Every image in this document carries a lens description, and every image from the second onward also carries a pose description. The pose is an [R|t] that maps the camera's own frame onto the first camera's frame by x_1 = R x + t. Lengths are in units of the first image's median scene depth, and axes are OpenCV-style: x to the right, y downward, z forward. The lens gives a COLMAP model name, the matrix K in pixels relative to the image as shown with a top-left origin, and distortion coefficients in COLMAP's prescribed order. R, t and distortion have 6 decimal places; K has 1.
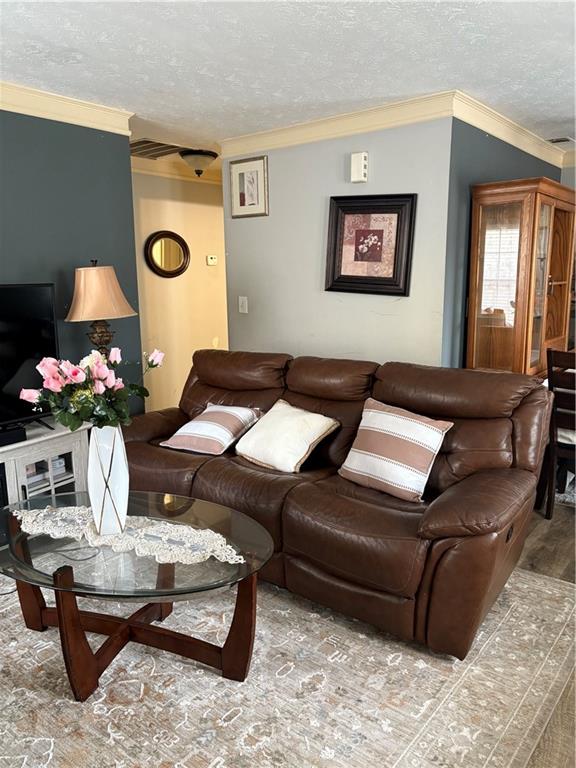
lens RADIAL K [[582.4, 0, 292.7], [0, 582.4, 382.7], [0, 0, 1]] dist [0.057943, -0.069530]
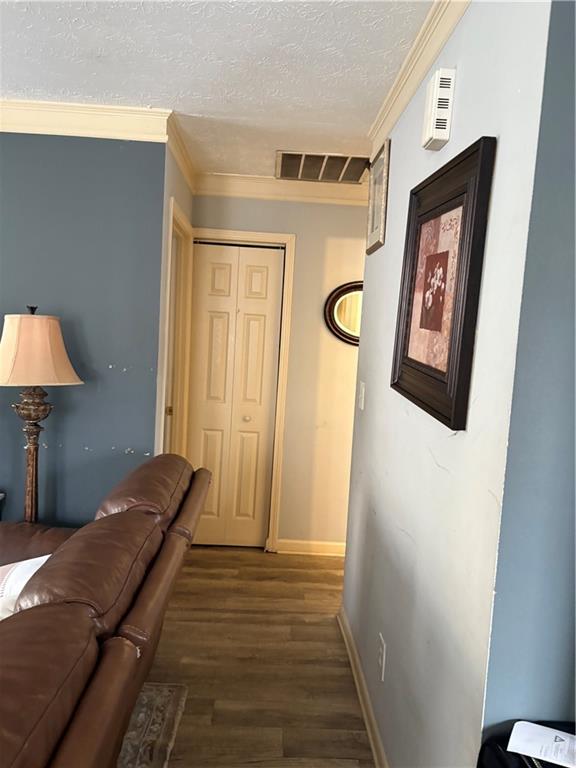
lens RADIAL K [[582.4, 0, 286.3], [0, 582.4, 389.0], [0, 0, 1]] dist [0.057943, -0.069530]
pose [[0.626311, 0.127237, -0.769120, 0.395569], [-0.206025, 0.978529, -0.005890, -0.146038], [0.751857, 0.162147, 0.639077, 0.680962]]
